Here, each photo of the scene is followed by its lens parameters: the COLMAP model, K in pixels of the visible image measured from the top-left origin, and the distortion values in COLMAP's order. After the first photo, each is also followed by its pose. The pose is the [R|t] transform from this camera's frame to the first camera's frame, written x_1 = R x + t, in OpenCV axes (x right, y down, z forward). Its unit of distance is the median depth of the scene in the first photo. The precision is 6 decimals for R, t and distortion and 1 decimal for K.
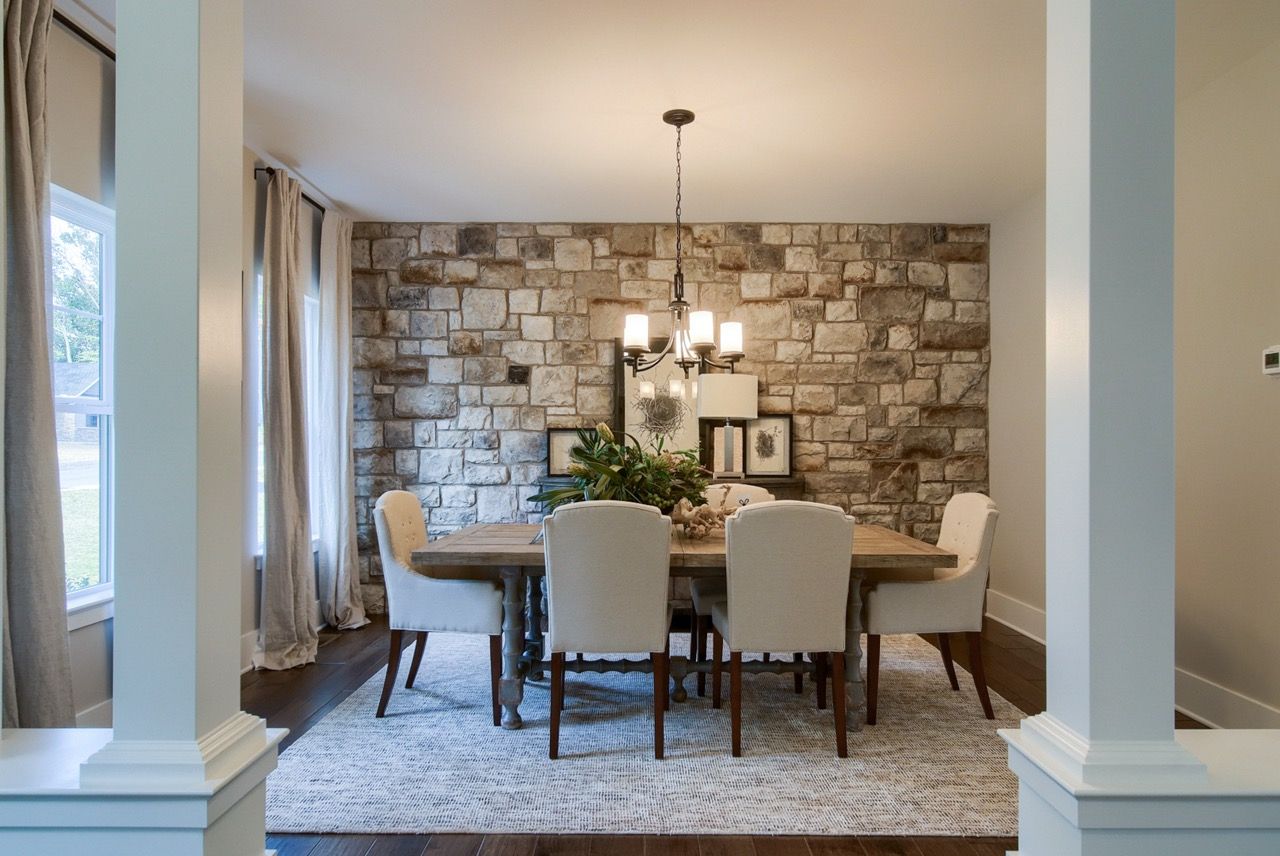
lens RADIAL K [[769.1, 0, 646.4], [0, 769.1, 440.8], [0, 0, 1]] dist [-0.005748, 0.008793]
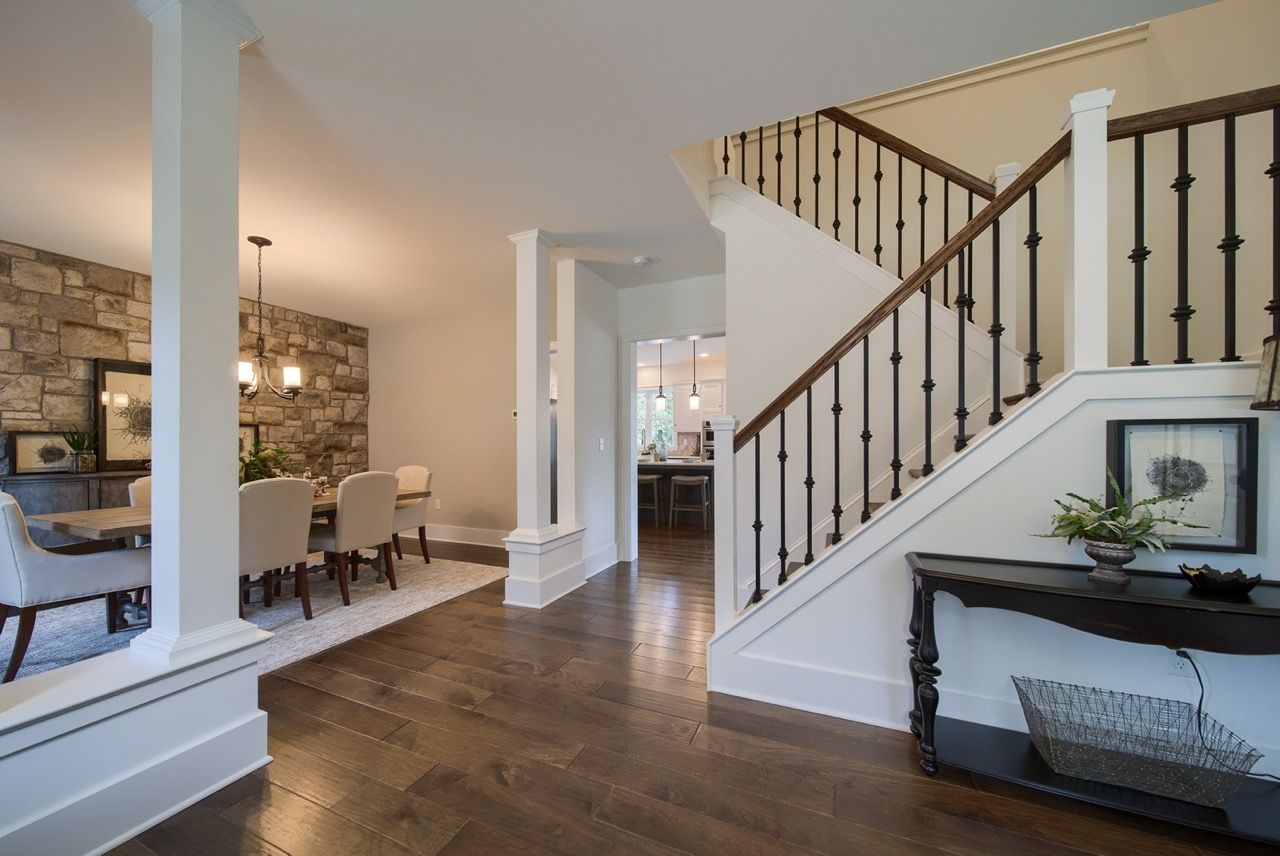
lens RADIAL K [[458.7, 0, 628.8], [0, 458.7, 437.2], [0, 0, 1]] dist [-0.001361, -0.000052]
pose [[0.409165, 0.005920, 0.912441, -0.339122], [0.001993, 0.999971, -0.007382, -0.001025], [-0.912458, 0.004839, 0.409141, -0.061636]]
